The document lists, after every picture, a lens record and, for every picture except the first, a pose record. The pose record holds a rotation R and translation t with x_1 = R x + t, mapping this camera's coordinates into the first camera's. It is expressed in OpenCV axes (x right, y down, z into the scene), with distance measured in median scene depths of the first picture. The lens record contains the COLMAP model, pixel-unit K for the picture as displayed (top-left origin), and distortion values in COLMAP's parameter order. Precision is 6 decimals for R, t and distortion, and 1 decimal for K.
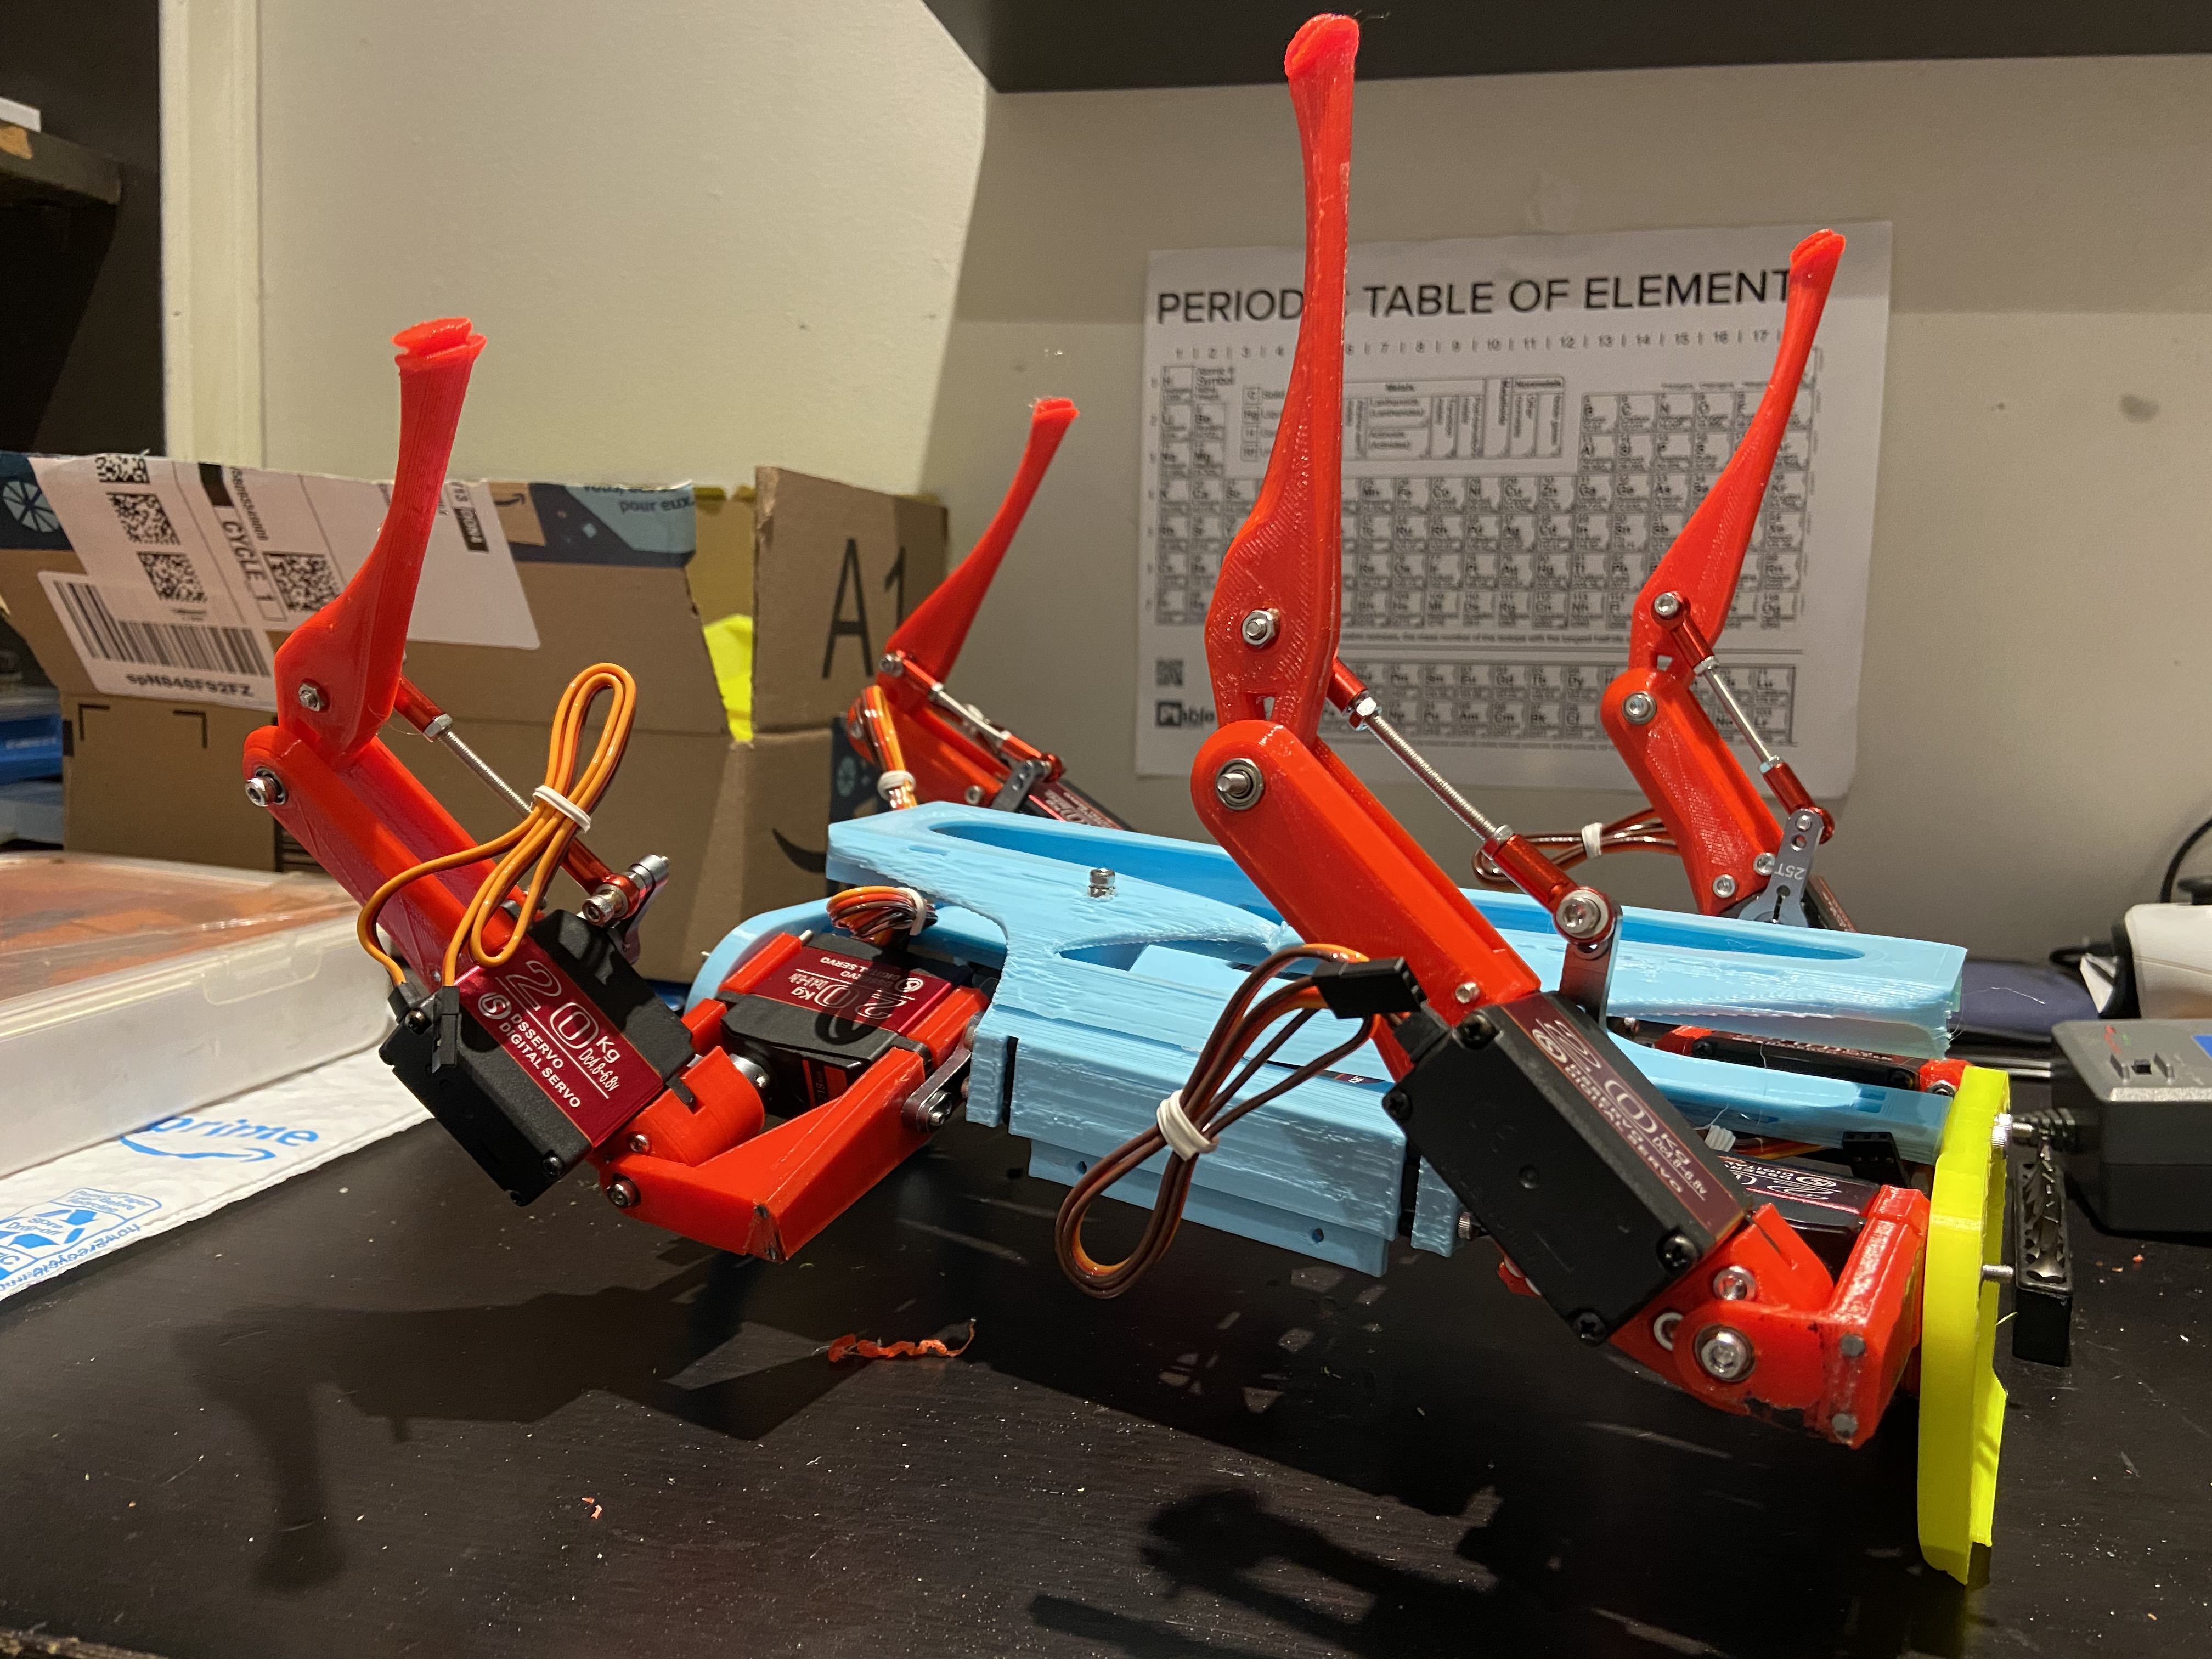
lens RADIAL K [[1680.4, 0, 1099.8], [0, 1680.4, 804.7], [0, 0, 1]] dist [0.128624, -0.203314]
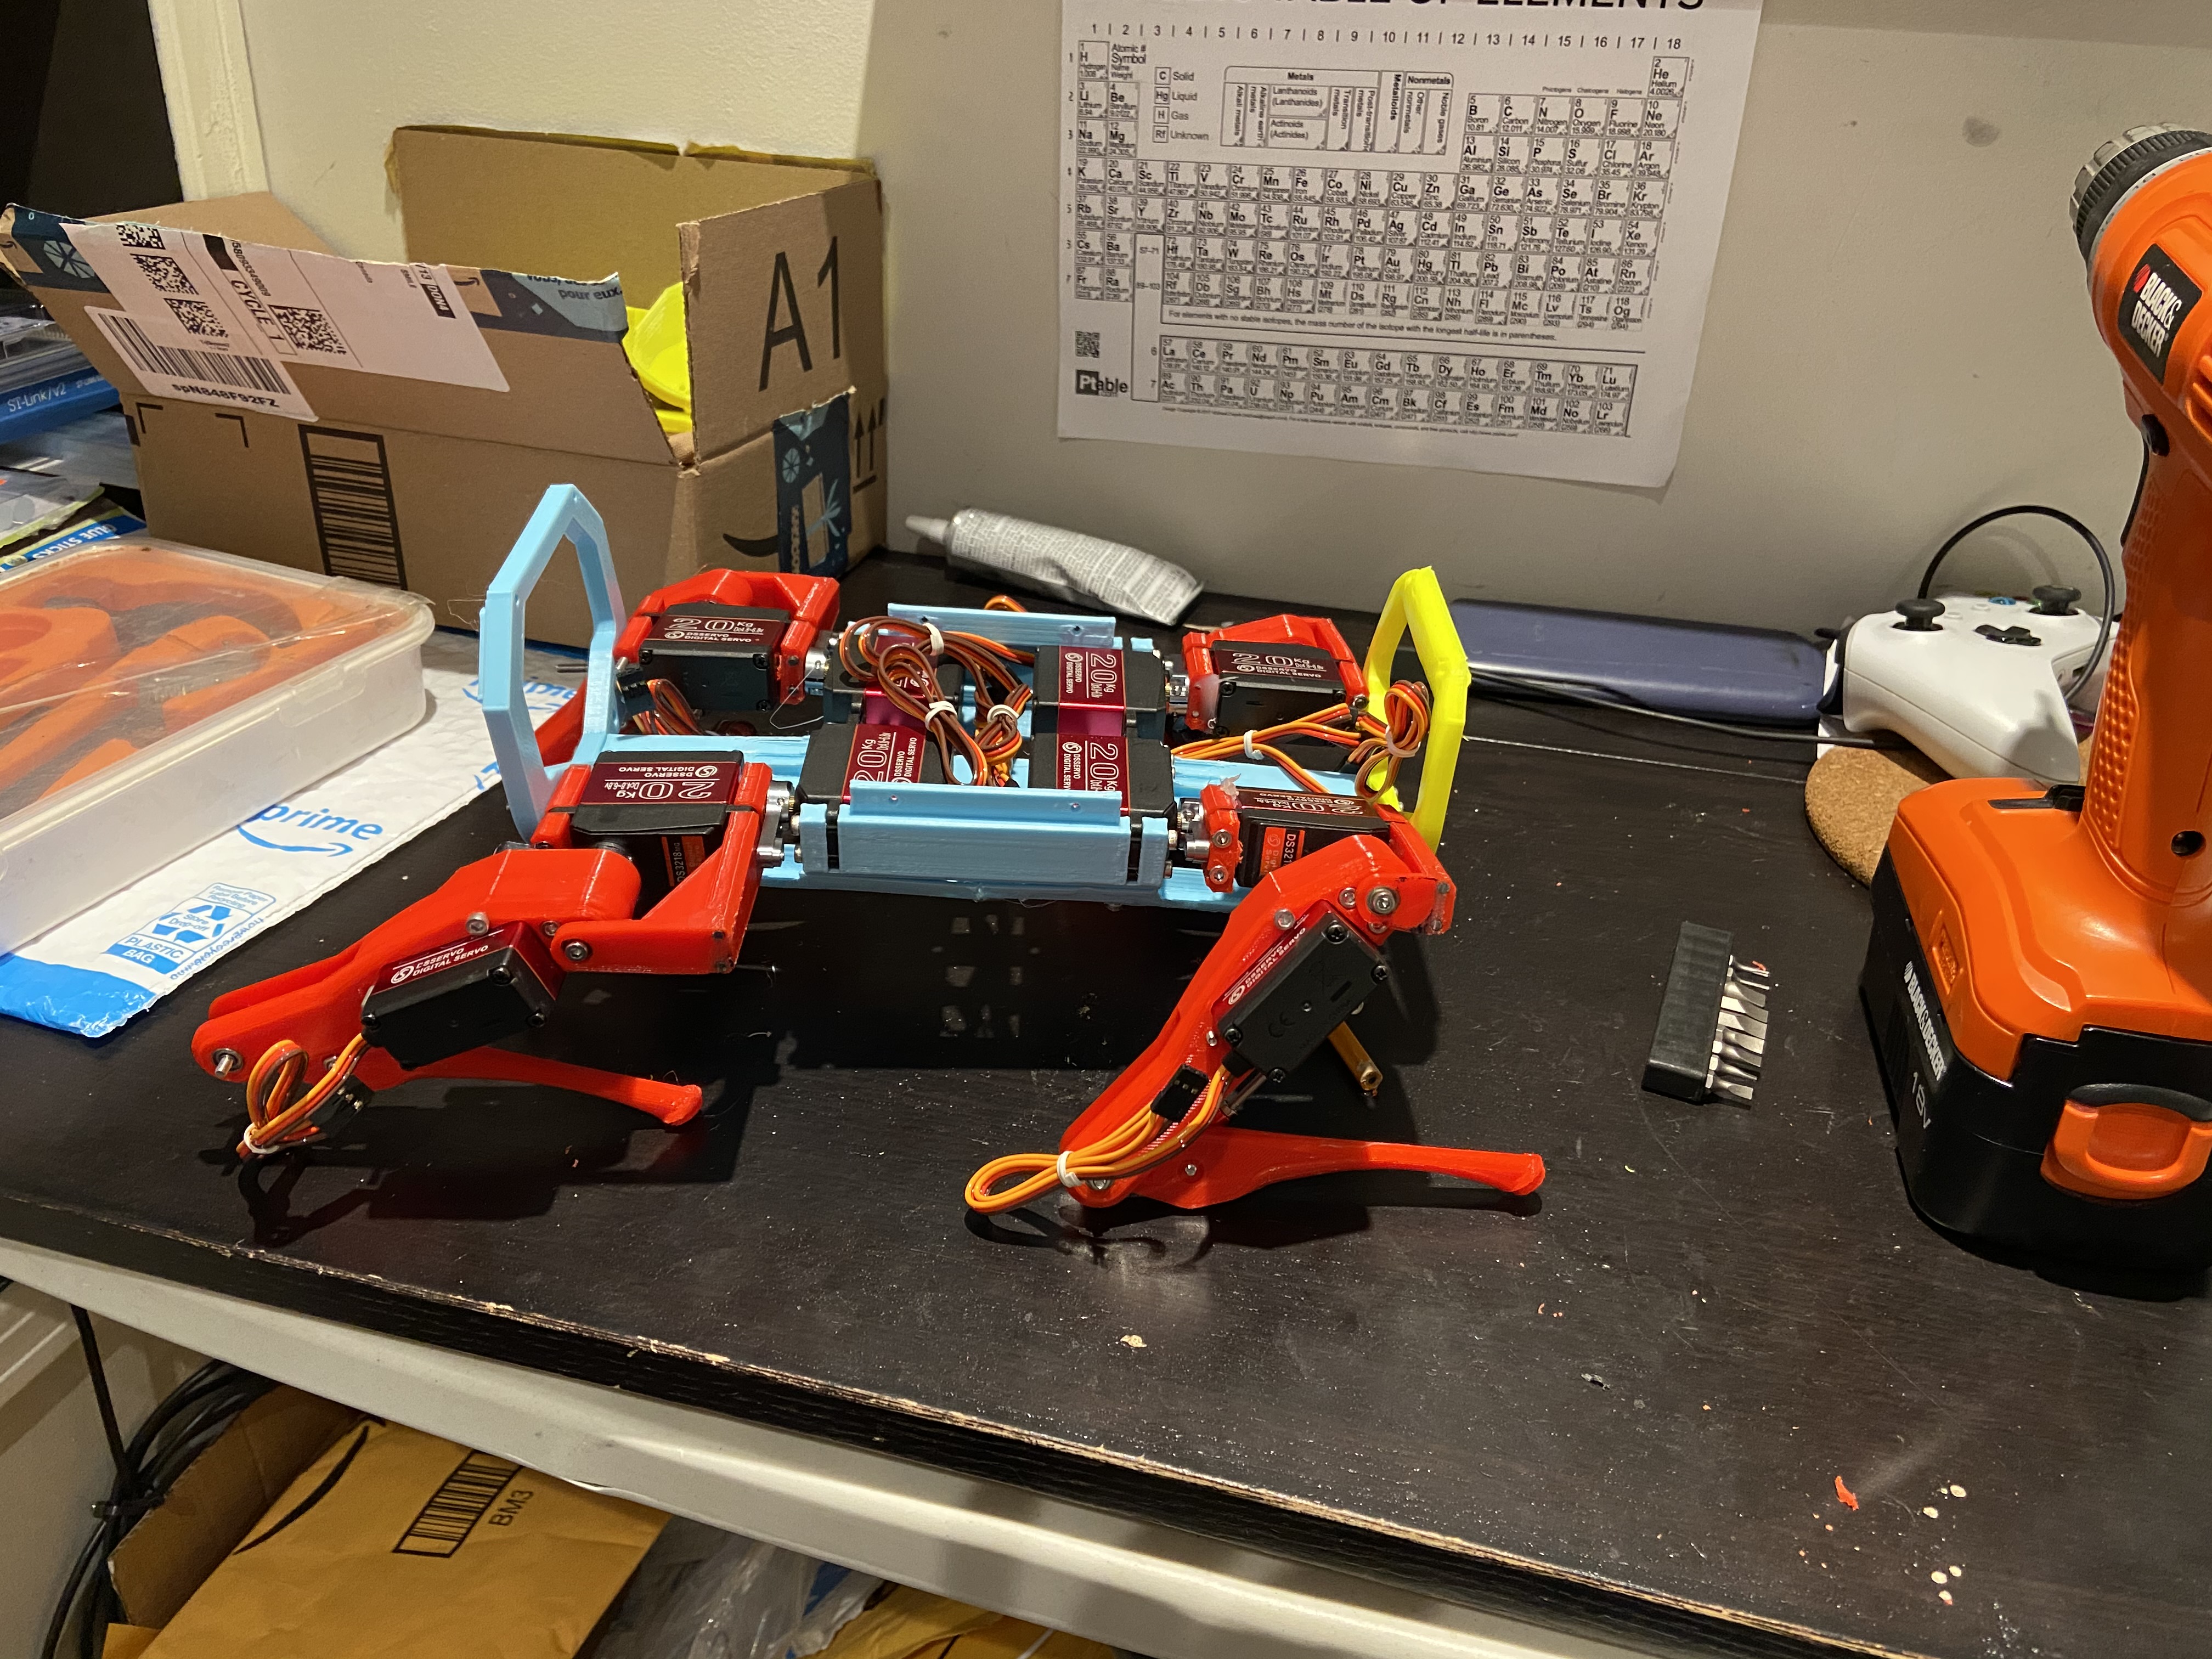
lens RADIAL K [[1680.4, 0, 1099.8], [0, 1680.4, 804.7], [0, 0, 1]] dist [0.128624, -0.203314]
pose [[0.998969, 0.022106, -0.039657, 0.106938], [-0.006870, 0.937003, 0.349254, -0.195830], [0.044880, -0.348622, 0.936188, -0.151974]]
